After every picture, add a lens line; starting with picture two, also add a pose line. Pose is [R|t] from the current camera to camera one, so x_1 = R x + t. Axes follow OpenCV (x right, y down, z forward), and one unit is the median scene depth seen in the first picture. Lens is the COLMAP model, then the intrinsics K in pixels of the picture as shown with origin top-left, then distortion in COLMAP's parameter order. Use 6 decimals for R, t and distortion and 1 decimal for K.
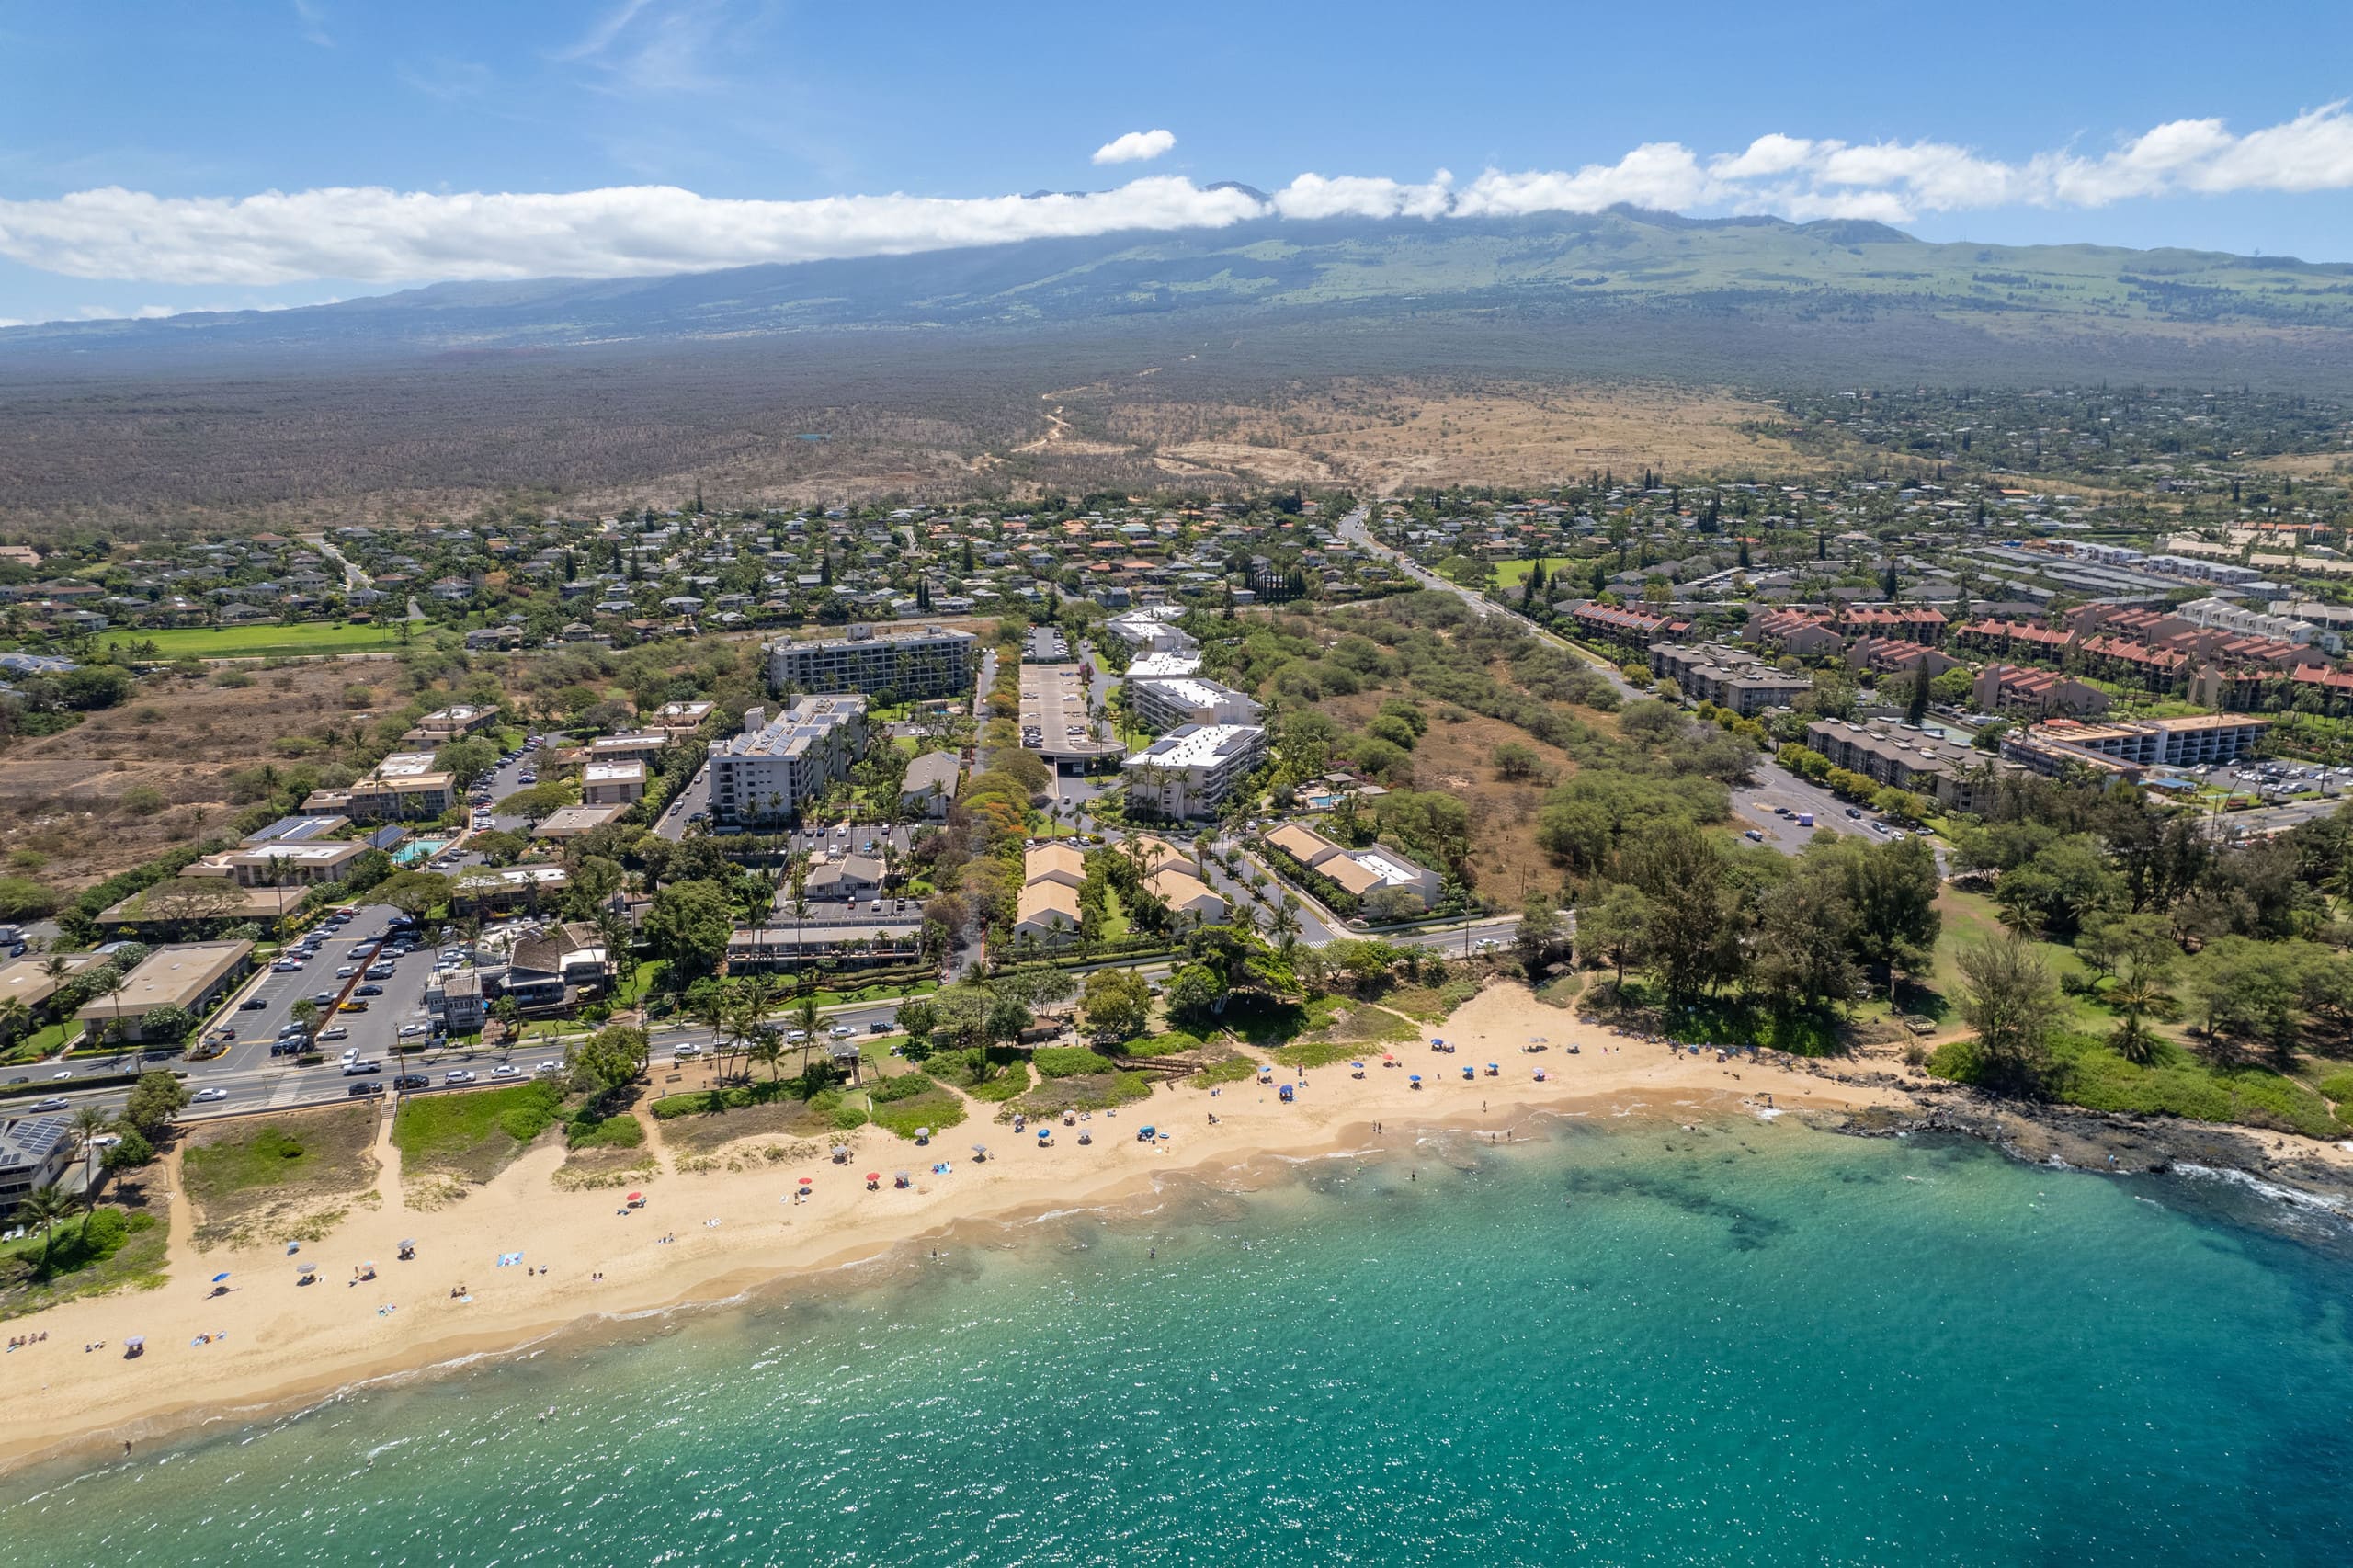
lens RADIAL K [[1517.7, 0, 1176.5], [0, 1517.7, 784.0], [0, 0, 1]] dist [-0.063167, 0.051628]
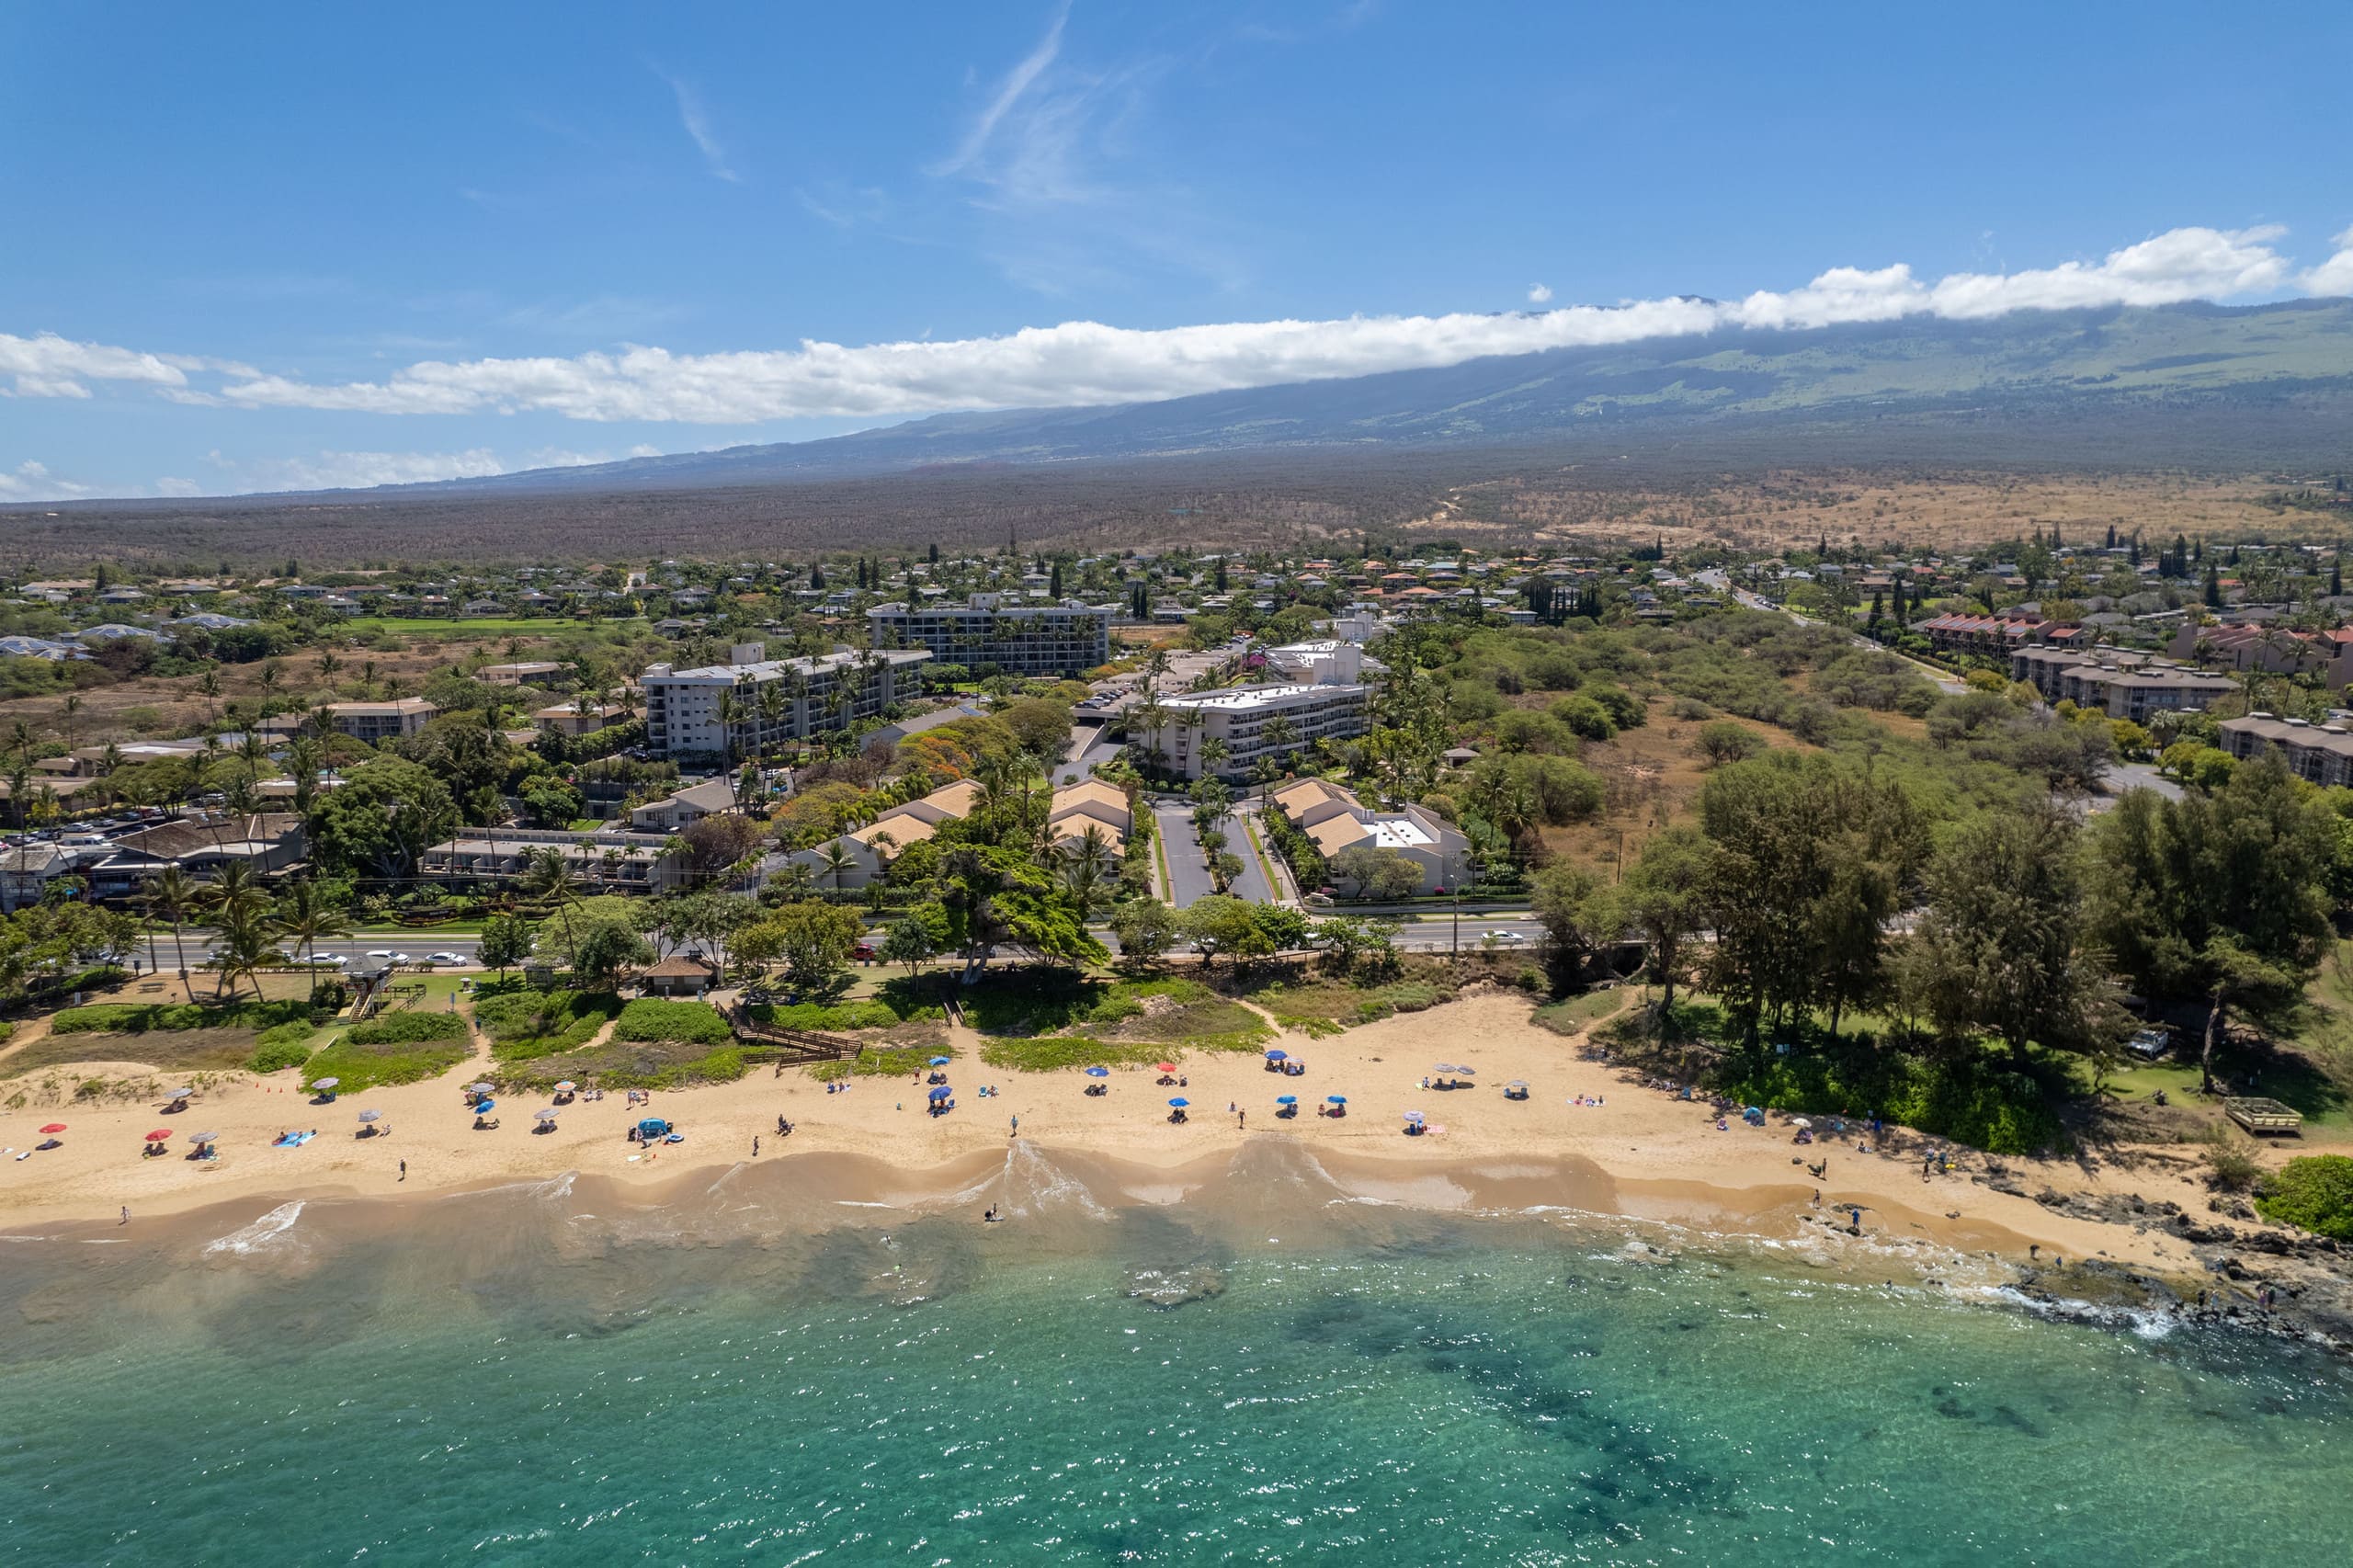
lens RADIAL K [[1517.7, 0, 1176.5], [0, 1517.7, 784.0], [0, 0, 1]] dist [-0.063167, 0.051628]
pose [[0.958409, 0.043507, -0.282062, 0.292125], [-0.065290, 0.995527, -0.068290, 0.109881], [0.277829, 0.083865, 0.956963, 0.434076]]
